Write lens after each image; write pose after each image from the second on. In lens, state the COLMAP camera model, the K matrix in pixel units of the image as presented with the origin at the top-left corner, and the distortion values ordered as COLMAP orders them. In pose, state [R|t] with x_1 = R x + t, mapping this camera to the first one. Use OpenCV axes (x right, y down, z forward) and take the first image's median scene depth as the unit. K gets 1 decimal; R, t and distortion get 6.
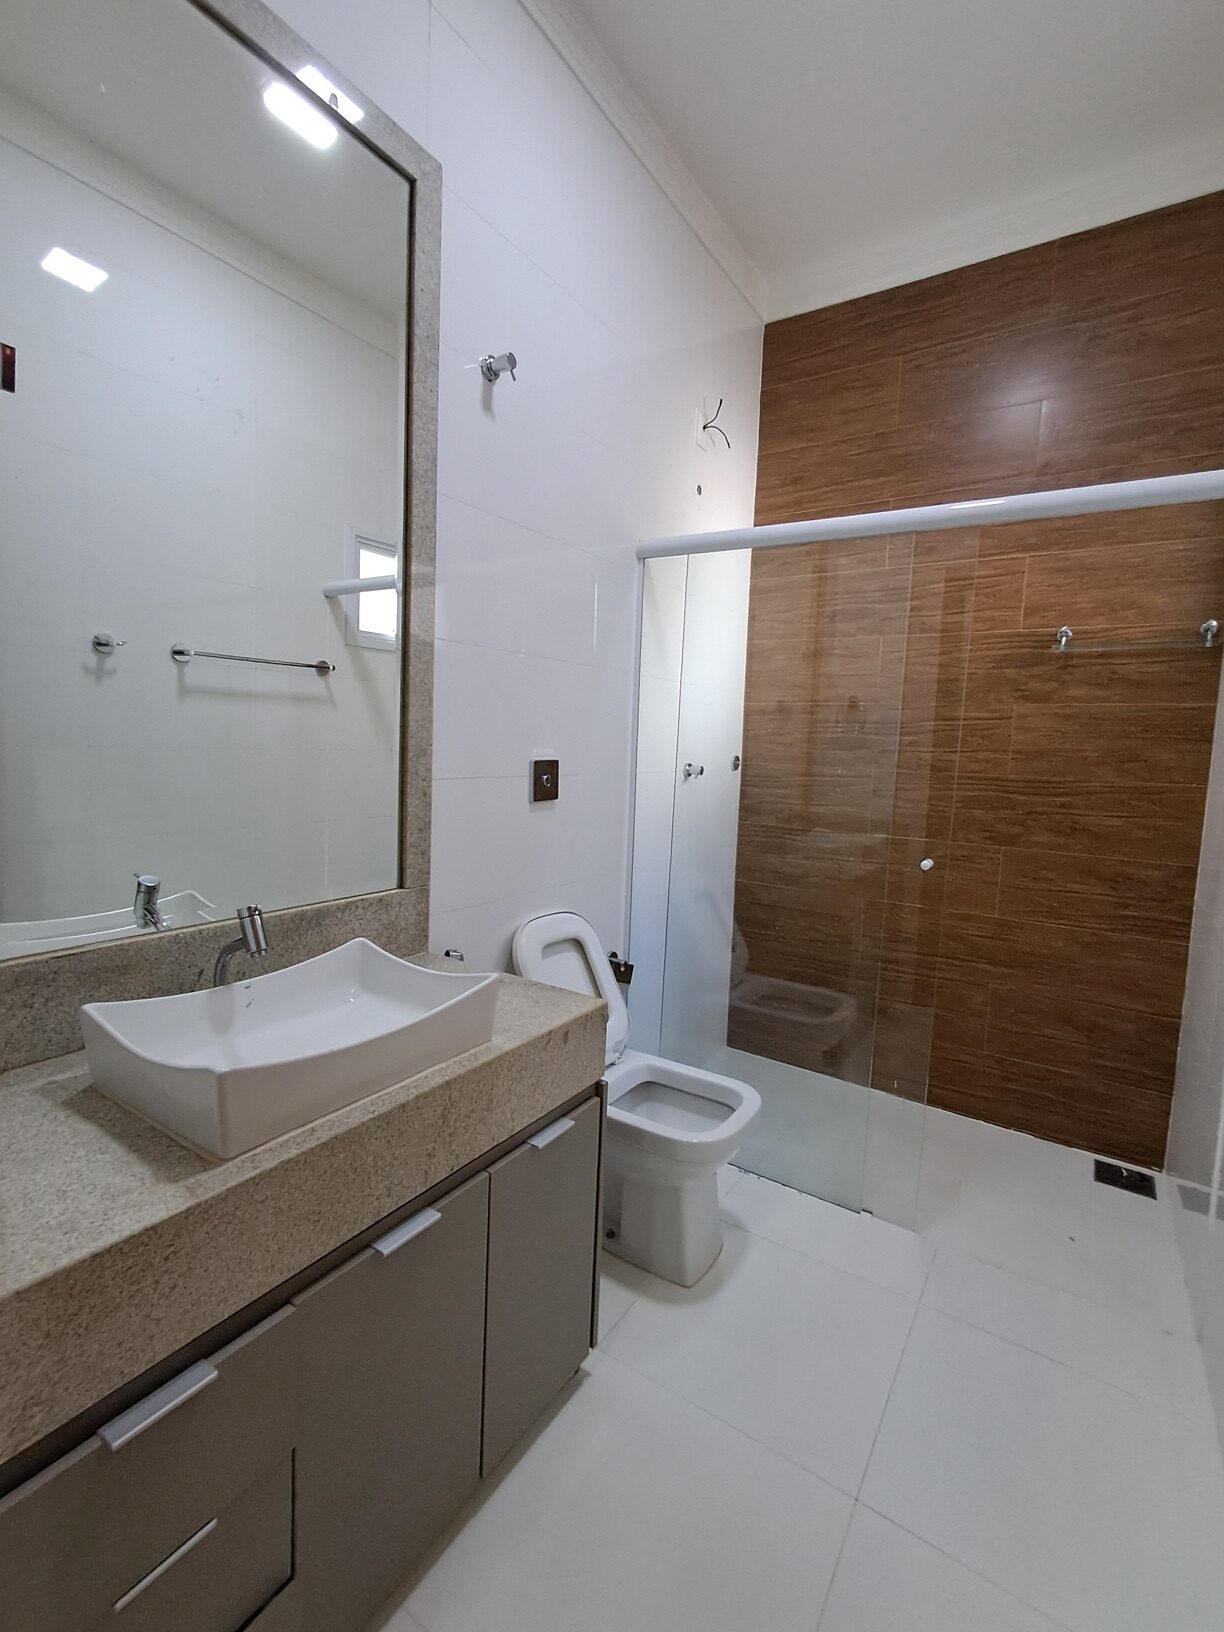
lens RADIAL K [[739.1, 0, 605.7], [0, 739.1, 808.5], [0, 0, 1]] dist [0.006391, 0.000751]
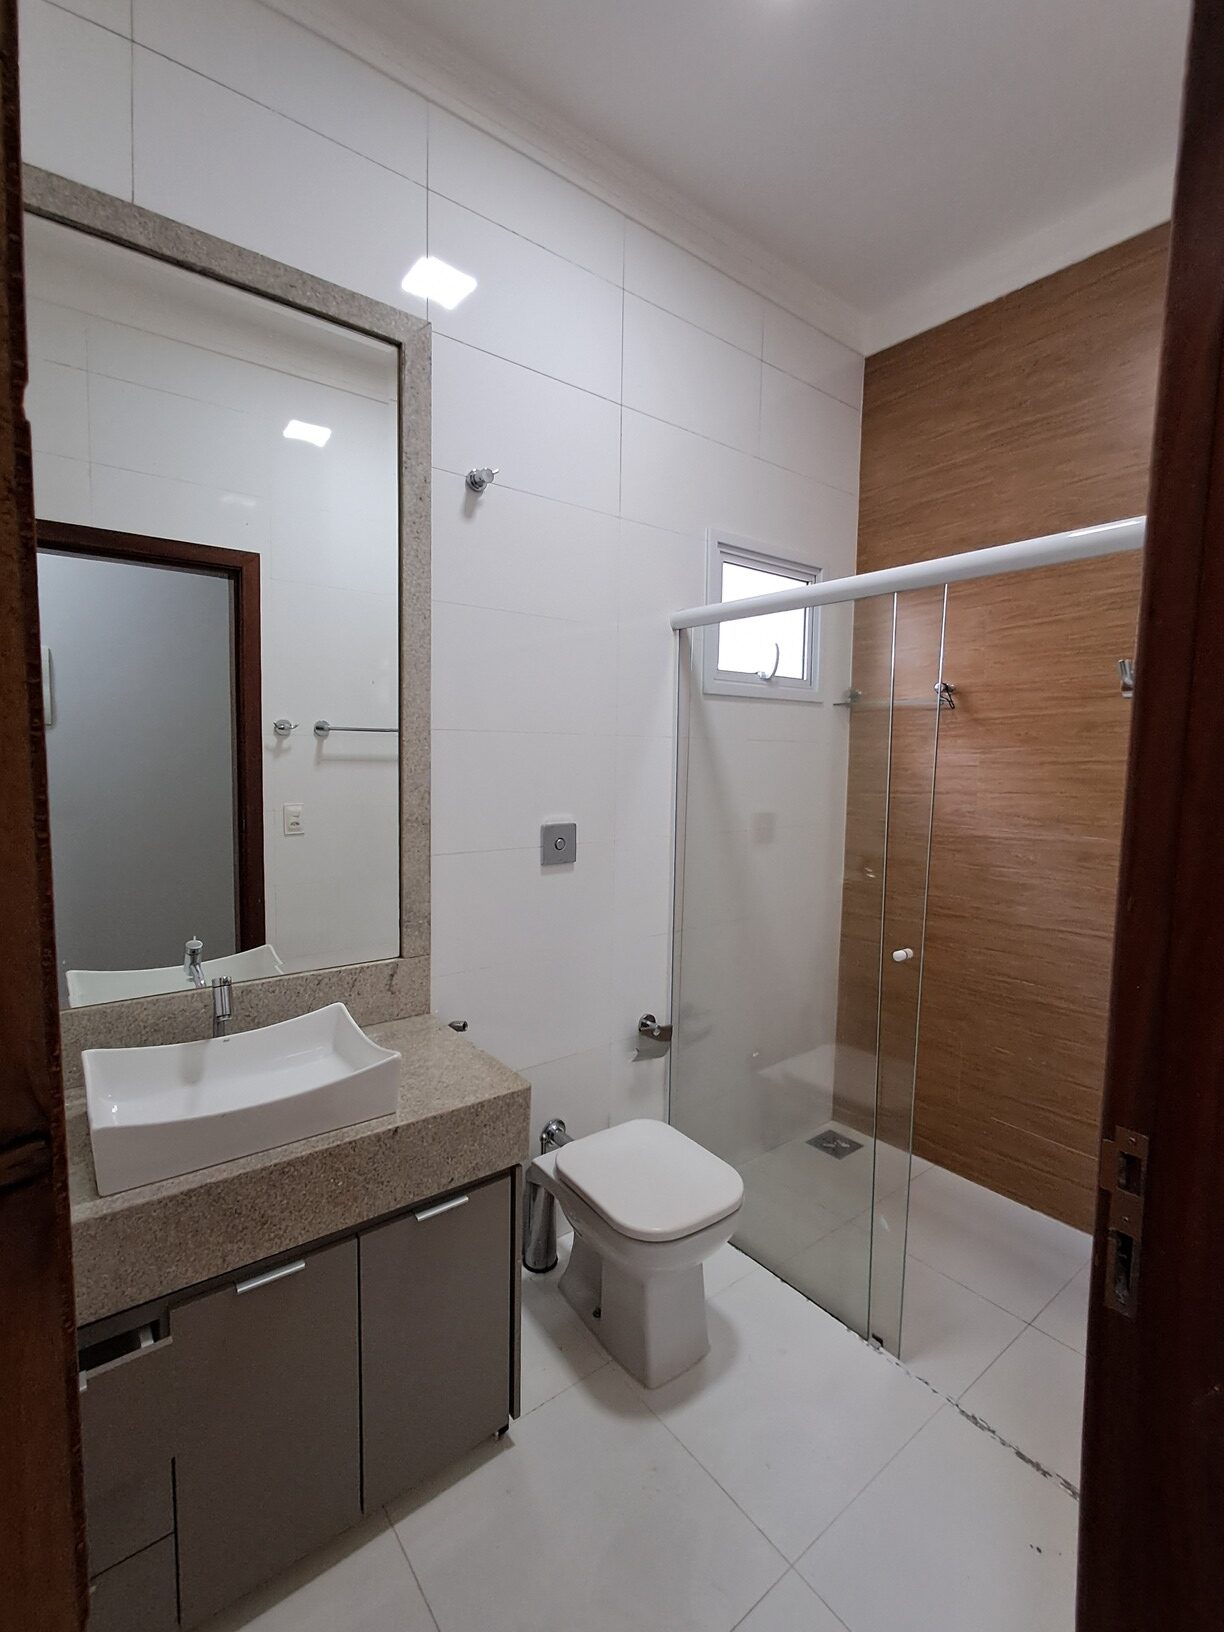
lens RADIAL K [[739.1, 0, 601.4], [0, 739.1, 816.1], [0, 0, 1]] dist [0.006391, 0.000751]
pose [[0.943045, 0.000555, -0.332665, 0.396567], [-0.009386, 0.999645, -0.024940, -0.083653], [0.332533, 0.026642, 0.942715, 0.033477]]
